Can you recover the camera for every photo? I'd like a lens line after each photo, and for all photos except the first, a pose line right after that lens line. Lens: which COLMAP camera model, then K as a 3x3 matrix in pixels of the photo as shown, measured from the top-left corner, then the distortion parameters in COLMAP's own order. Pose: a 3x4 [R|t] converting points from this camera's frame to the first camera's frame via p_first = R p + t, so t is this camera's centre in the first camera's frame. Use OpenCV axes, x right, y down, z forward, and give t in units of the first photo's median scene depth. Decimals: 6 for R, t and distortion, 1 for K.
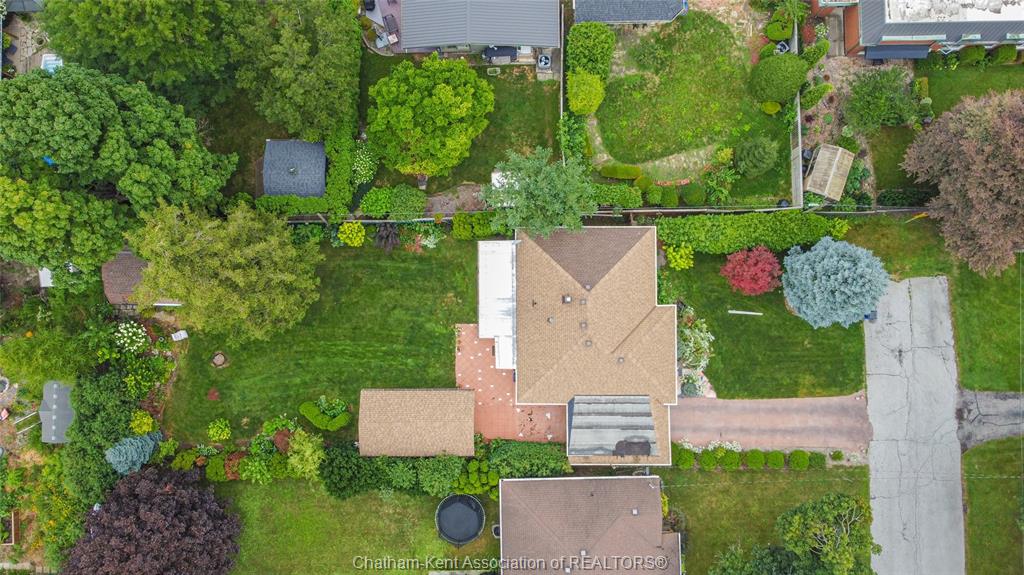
lens RADIAL K [[781.1, 0, 512.0], [0, 781.1, 287.5], [0, 0, 1]] dist [-0.002079, -0.003296]
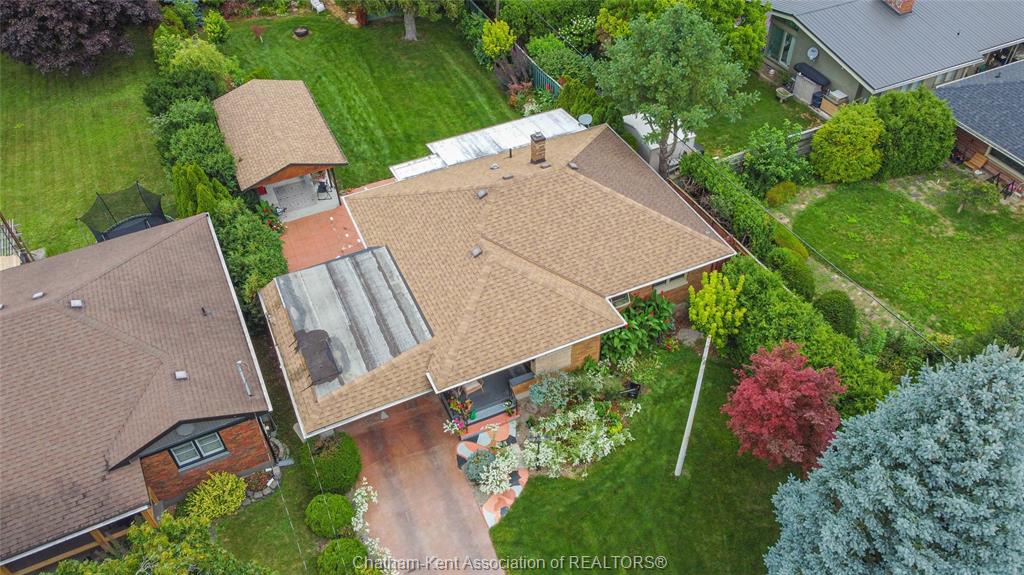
lens RADIAL K [[781.1, 0, 512.0], [0, 781.1, 287.5], [0, 0, 1]] dist [-0.002079, -0.003296]
pose [[0.412824, 0.638122, -0.649905, 0.481321], [-0.908891, 0.334929, -0.248476, 0.200347], [0.059114, 0.693269, 0.718250, 0.625815]]
